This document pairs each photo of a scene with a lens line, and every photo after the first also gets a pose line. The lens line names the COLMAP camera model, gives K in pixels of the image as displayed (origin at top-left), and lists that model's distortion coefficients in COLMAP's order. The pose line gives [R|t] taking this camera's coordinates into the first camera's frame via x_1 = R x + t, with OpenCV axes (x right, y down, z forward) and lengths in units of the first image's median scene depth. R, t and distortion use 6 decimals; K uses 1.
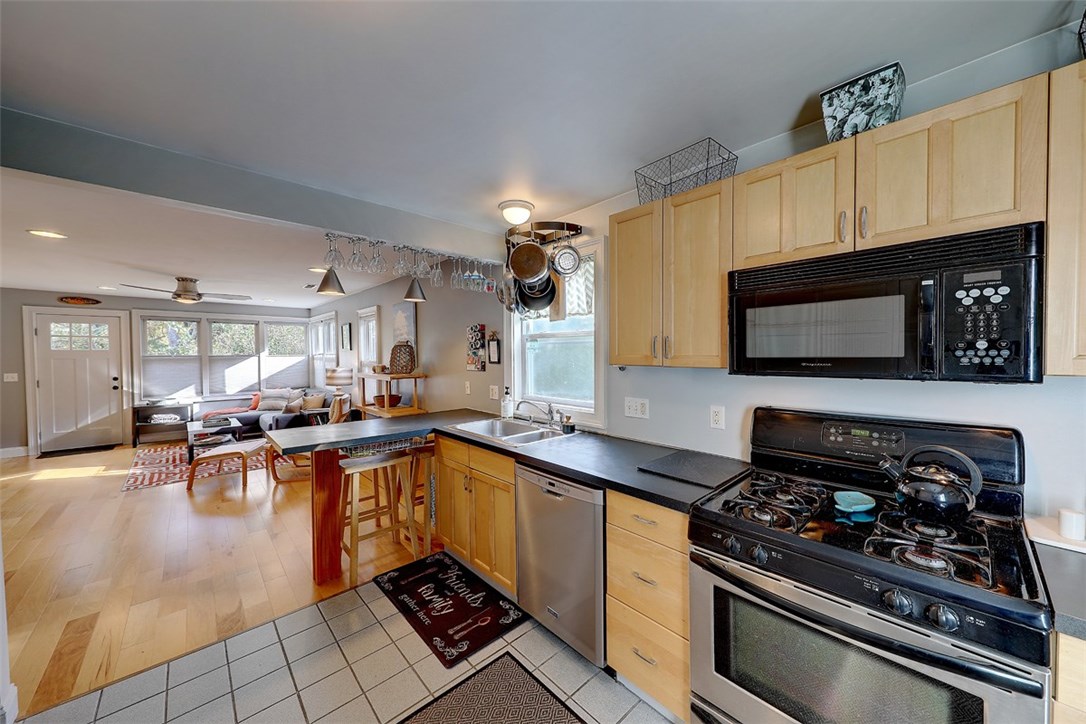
lens RADIAL K [[385.7, 0, 550.4], [0, 385.7, 361.2], [0, 0, 1]] dist [-0.000942, -0.000228]
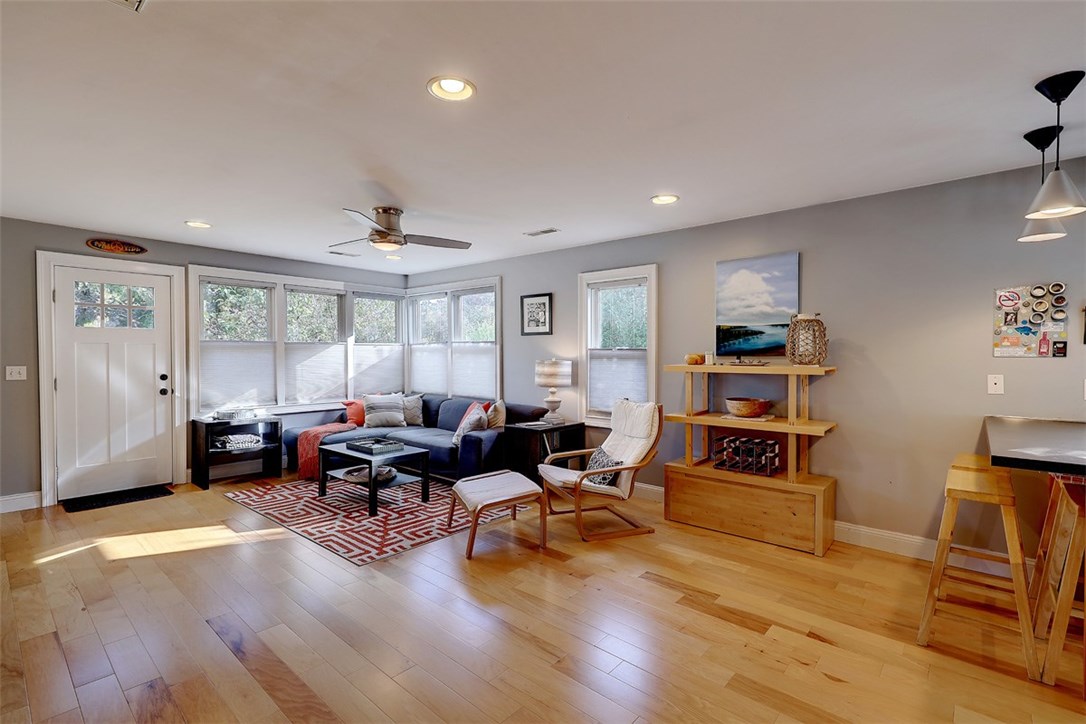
lens RADIAL K [[501.6, 0, 549.0], [0, 501.6, 360.7], [0, 0, 1]] dist [0.001320, -0.000501]
pose [[0.994351, 0.004546, 0.106048, -0.768863], [-0.003936, 0.999974, -0.005963, 0.028170], [-0.106073, 0.005512, 0.994343, 0.183224]]
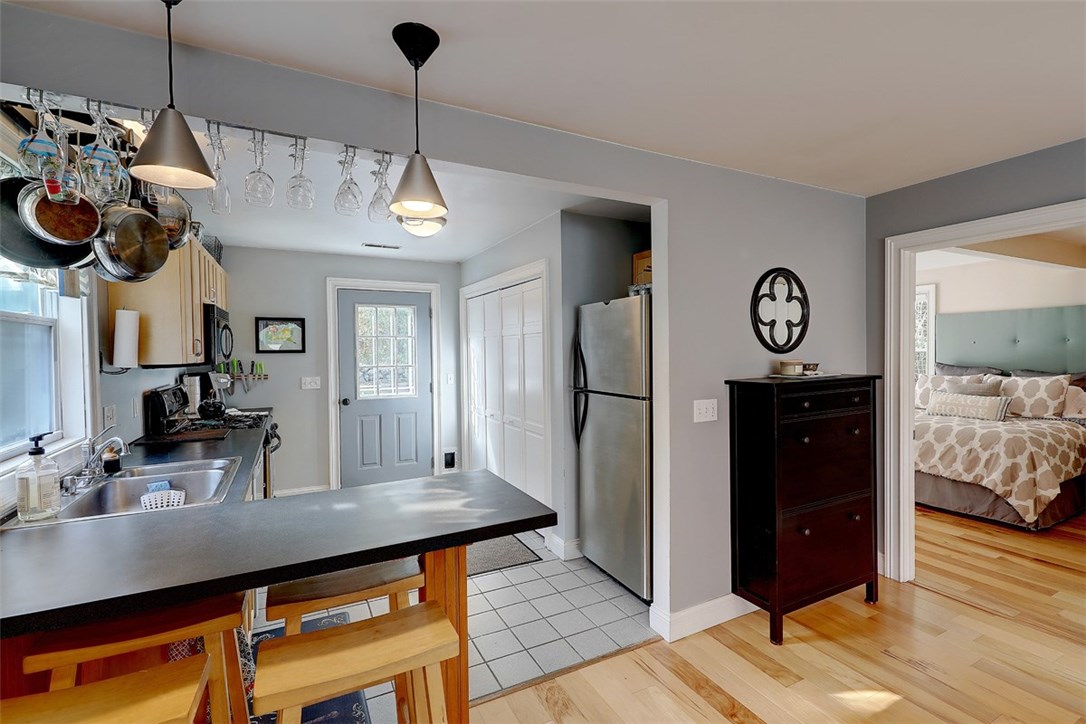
lens RADIAL K [[479.1, 0, 540.5], [0, 479.1, 358.5], [0, 0, 1]] dist [0.003812, -0.001039]
pose [[-0.962463, 0.010877, 0.271196, -0.464334], [0.022344, 0.998980, 0.039233, -0.013518], [-0.270493, 0.043820, -0.961724, 0.822511]]
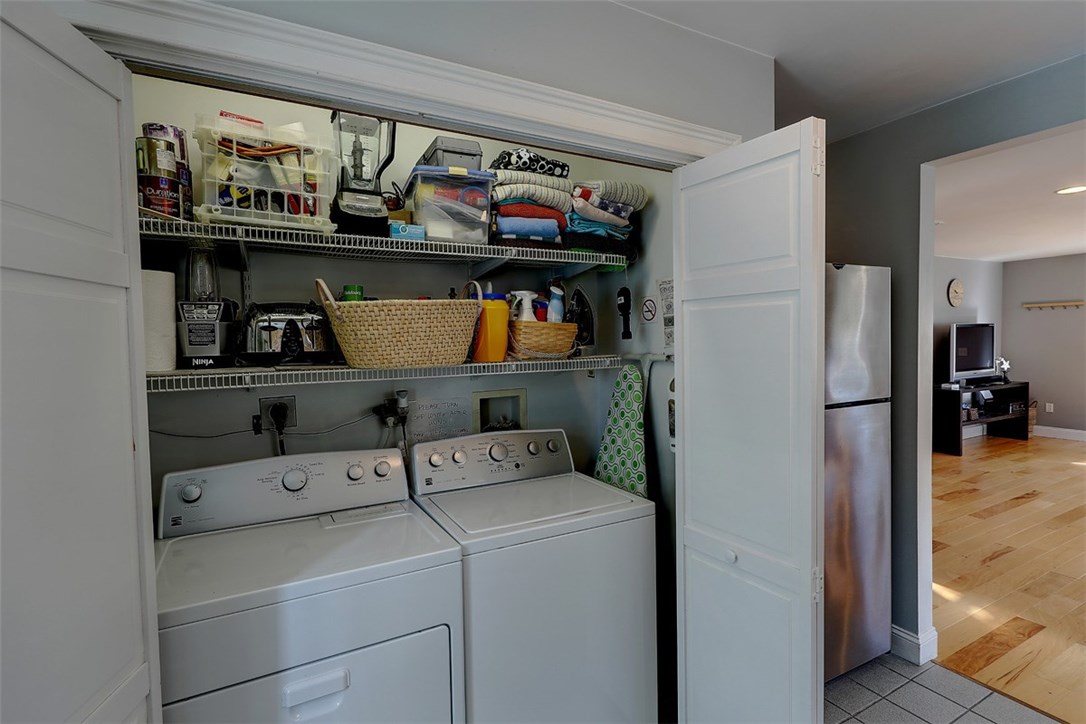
lens RADIAL K [[521.6, 0, 546.5], [0, 521.6, 360.4], [0, 0, 1]] dist [0.003421, -0.001223]
pose [[-0.255991, 0.050108, -0.965380, 0.098763], [0.000180, 0.998658, 0.051788, -0.003318], [0.966679, 0.013083, -0.255656, 0.093105]]
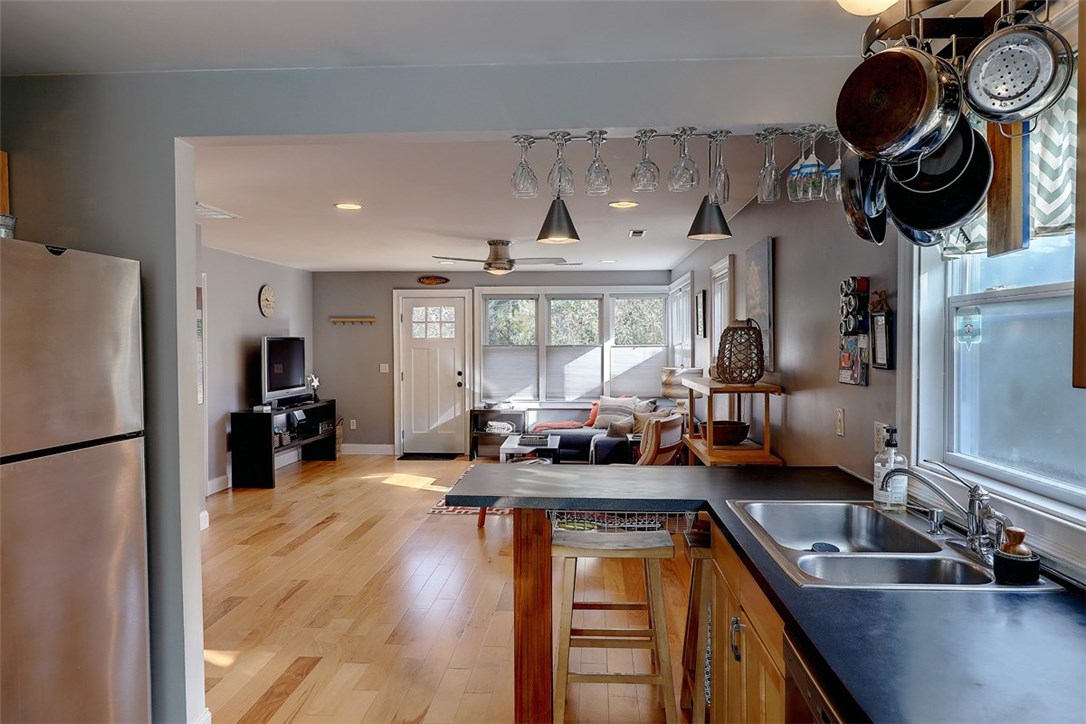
lens RADIAL K [[707.3, 0, 545.9], [0, 707.3, 362.0], [0, 0, 1]] dist [-0.002906, 0.008365]
pose [[0.682376, 0.022203, -0.730664, 0.110709], [-0.016734, 0.999751, 0.014752, -0.004459], [0.730810, 0.002160, 0.682578, 0.141588]]
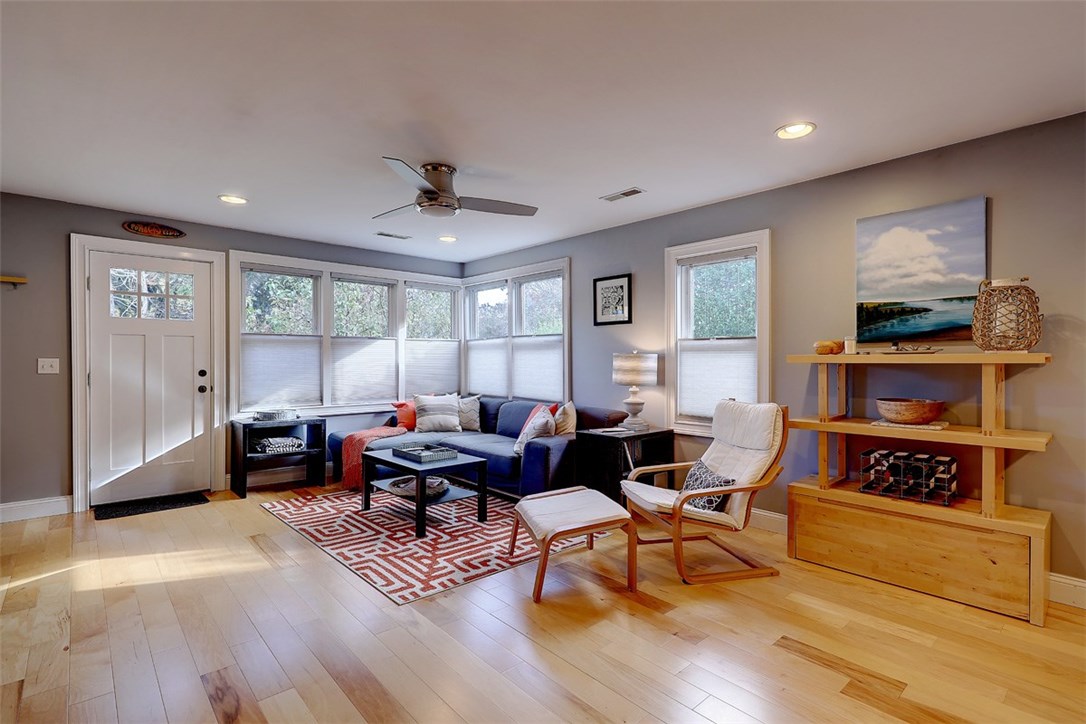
lens RADIAL K [[521.6, 0, 546.7], [0, 521.6, 361.3], [0, 0, 1]] dist [0.003421, -0.001223]
pose [[0.999868, 0.004693, -0.015556, -0.785323], [-0.004974, 0.999825, -0.018052, 0.050876], [0.015468, 0.018127, 0.999716, 0.319877]]
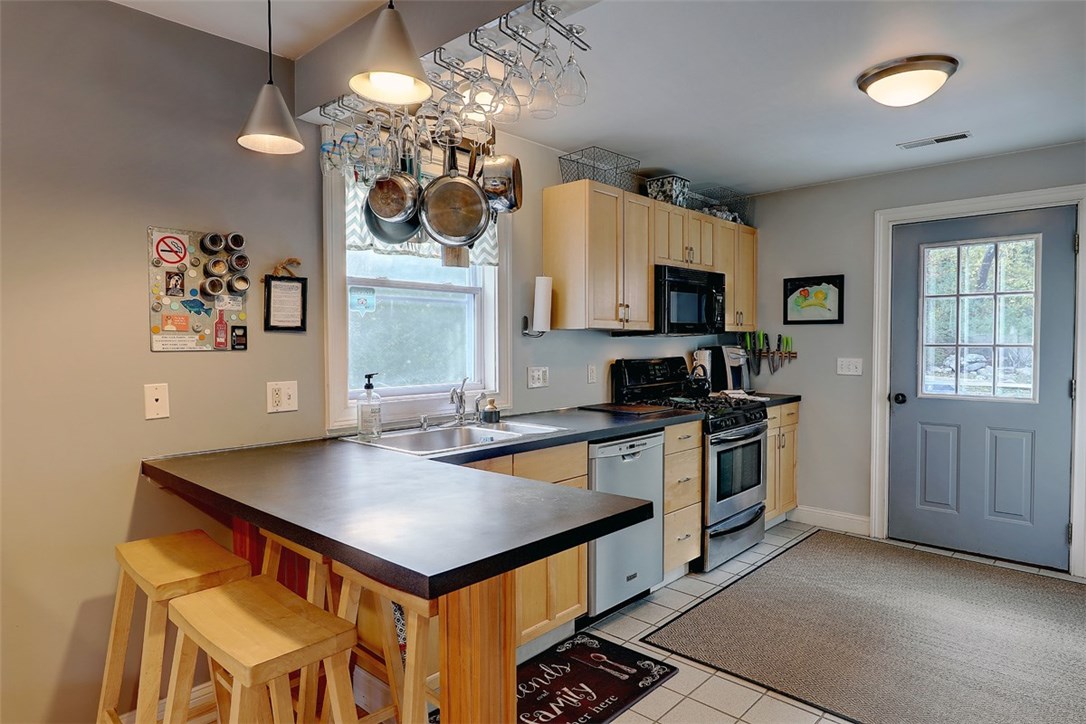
lens RADIAL K [[618.3, 0, 563.5], [0, 618.3, 357.6], [0, 0, 1]] dist [0.000636, 0.002061]
pose [[-0.078042, -0.017016, 0.996805, -0.596363], [0.029815, 0.999367, 0.019394, 0.021722], [-0.996504, 0.031234, -0.077486, 0.493871]]
